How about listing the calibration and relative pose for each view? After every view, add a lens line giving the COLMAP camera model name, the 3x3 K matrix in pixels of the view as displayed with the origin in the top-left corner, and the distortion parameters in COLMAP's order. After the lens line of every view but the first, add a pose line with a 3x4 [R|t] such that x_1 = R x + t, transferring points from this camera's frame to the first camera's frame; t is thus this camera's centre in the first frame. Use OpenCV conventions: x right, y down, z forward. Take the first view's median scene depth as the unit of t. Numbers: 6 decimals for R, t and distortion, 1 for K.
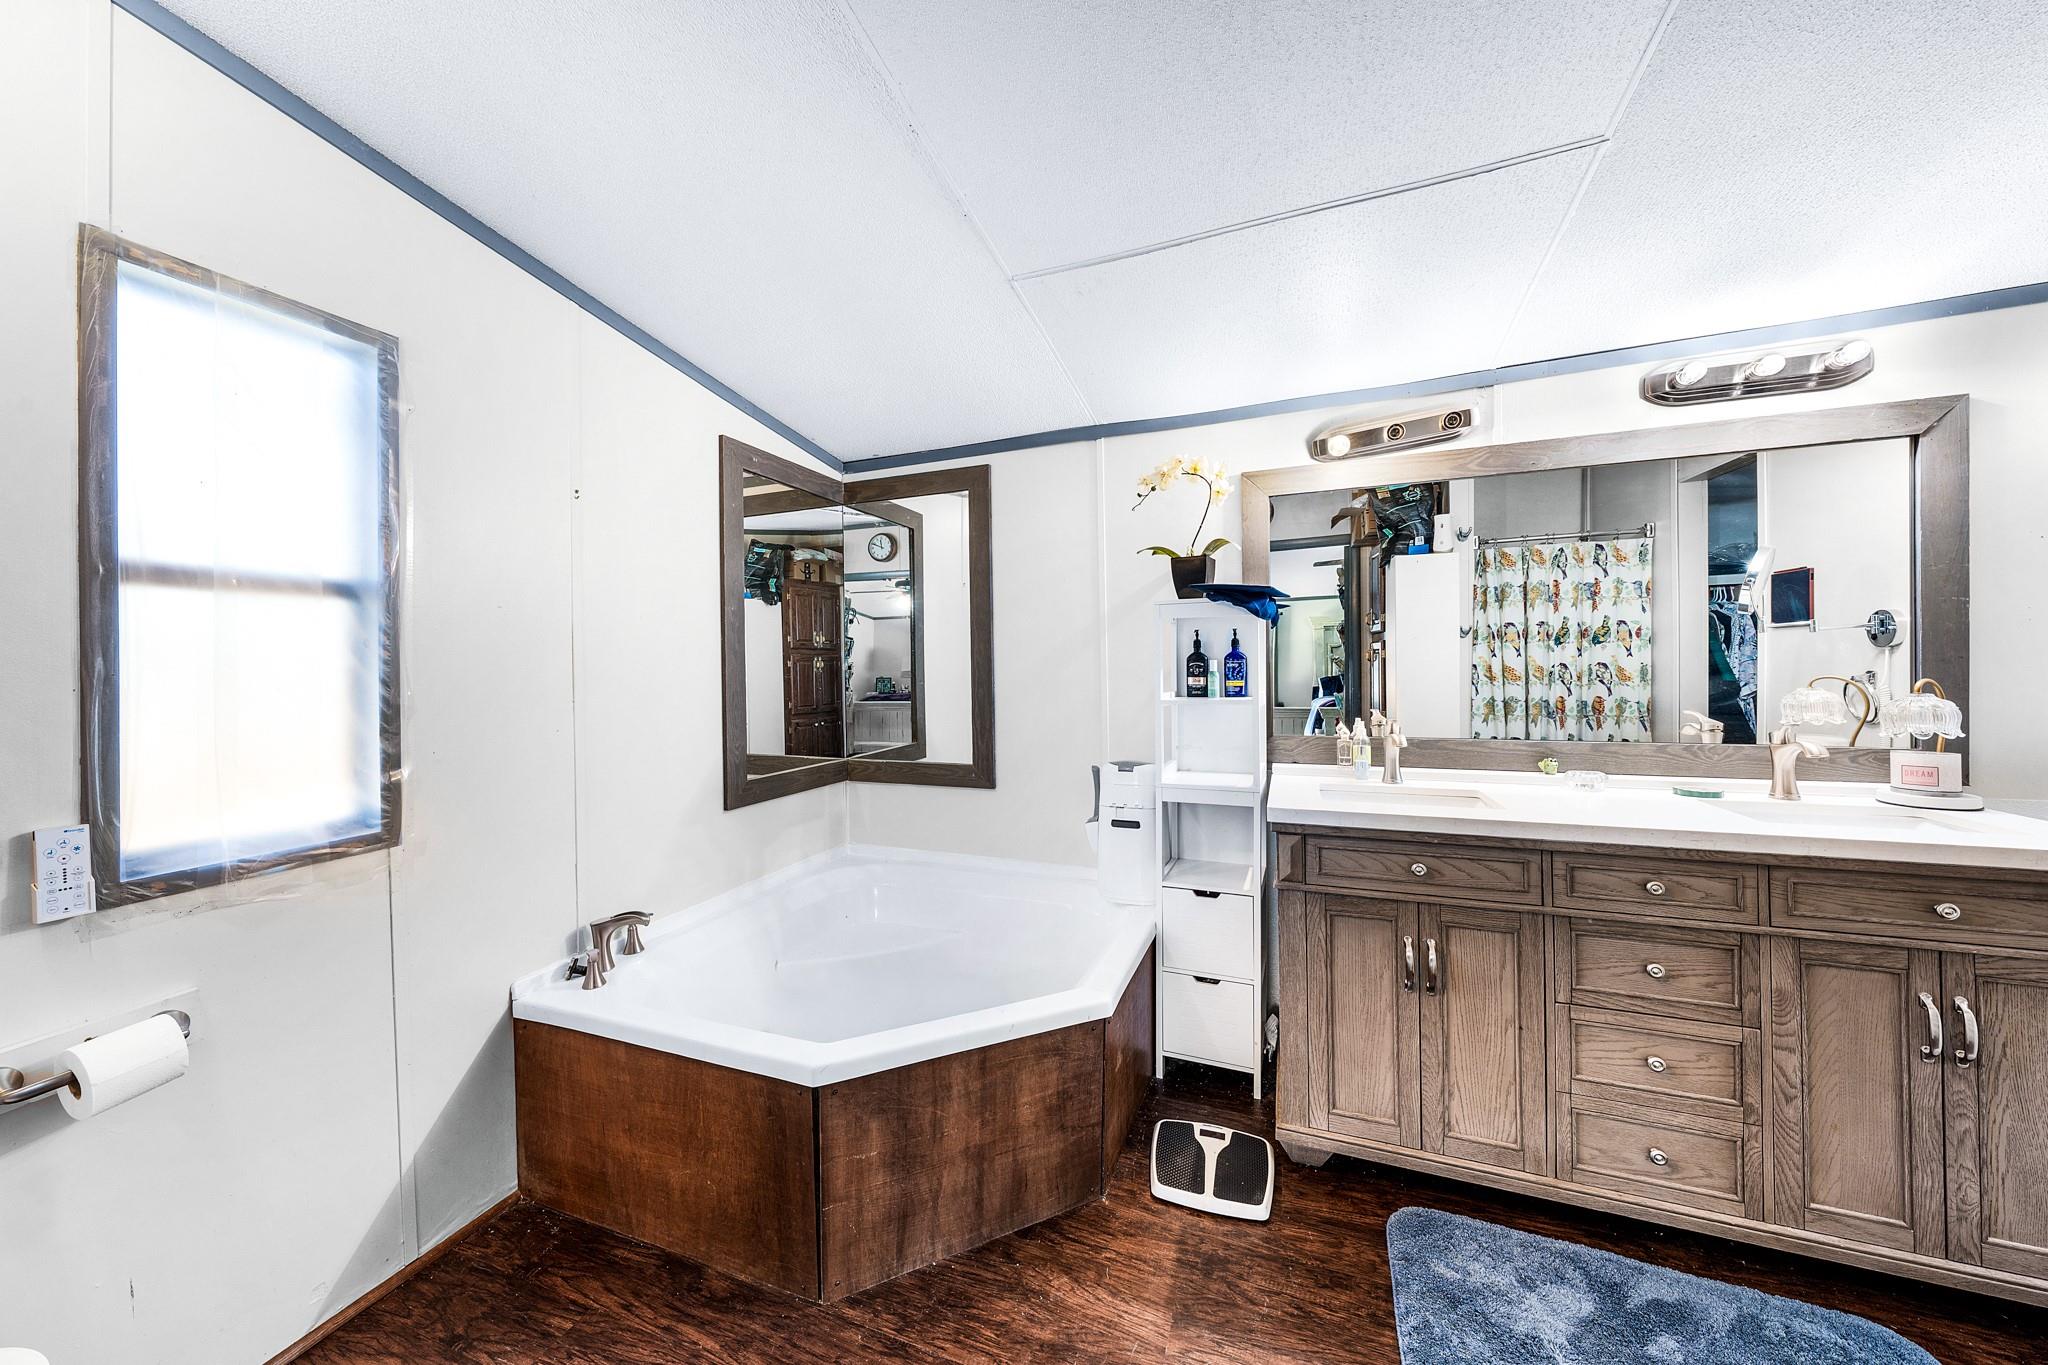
lens RADIAL K [[704.5, 0, 1014.3], [0, 704.5, 670.8], [0, 0, 1]] dist [-0.004323, 0.000439]
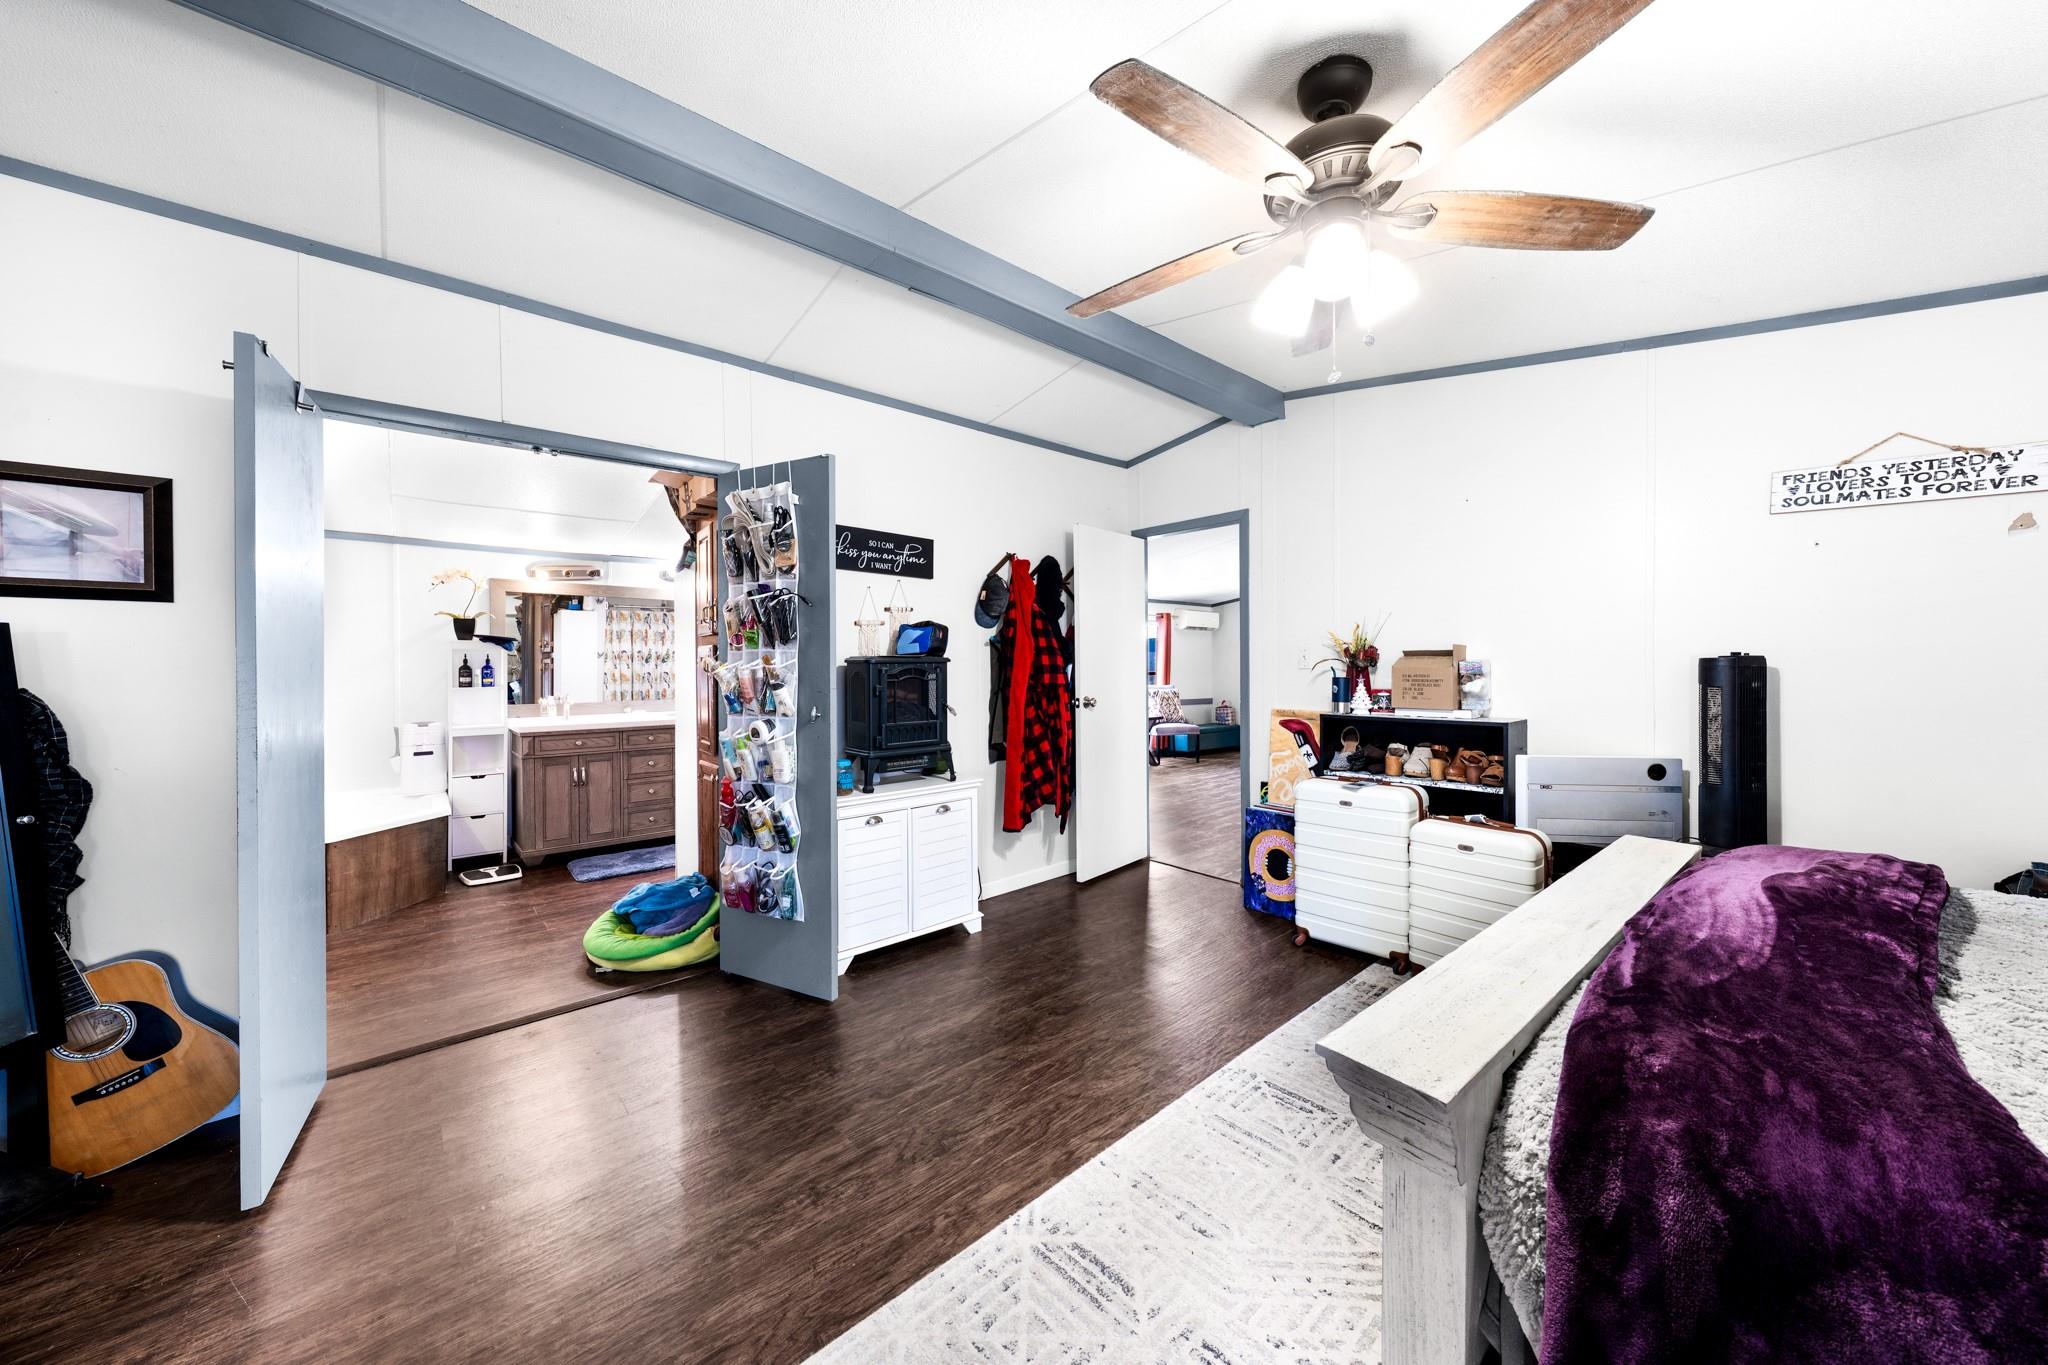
lens RADIAL K [[704.5, 0, 1019.8], [0, 704.5, 665.1], [0, 0, 1]] dist [-0.004323, 0.000439]
pose [[0.456094, 0.014189, 0.889819, -0.888022], [0.006183, 0.999798, -0.019111, 0.024183], [-0.889910, 0.014218, 0.455914, -1.462717]]
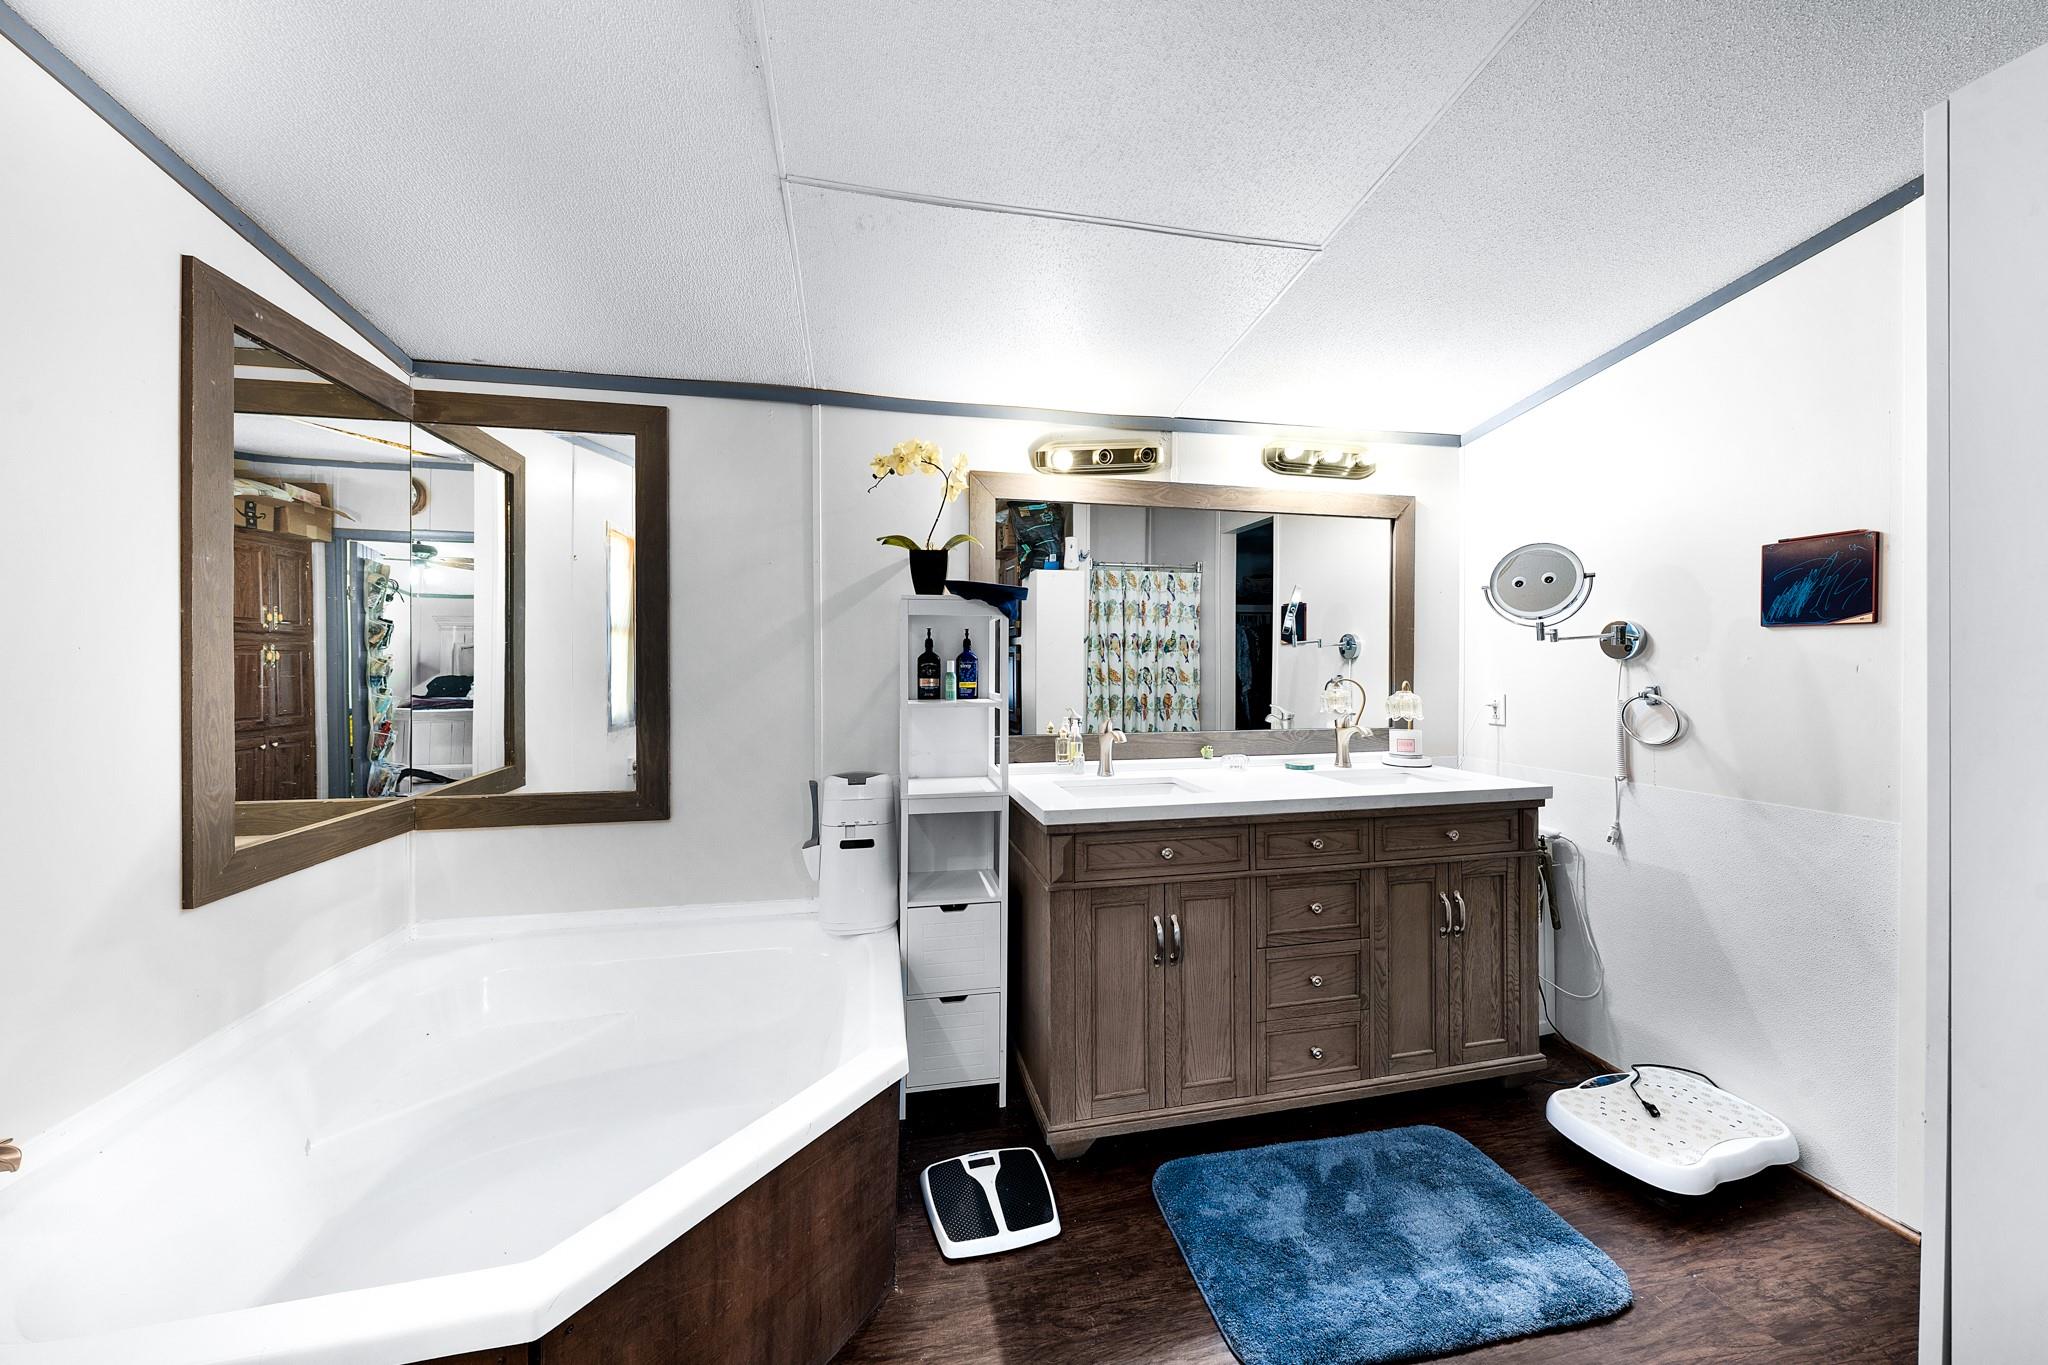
lens RADIAL K [[704.5, 0, 1019.7], [0, 704.5, 666.2], [0, 0, 1]] dist [-0.004323, 0.000439]
pose [[0.830059, 0.012366, 0.557539, -0.183622], [-0.009359, 0.999922, -0.008246, -0.000532], [-0.557597, 0.001627, 0.830110, 0.161814]]
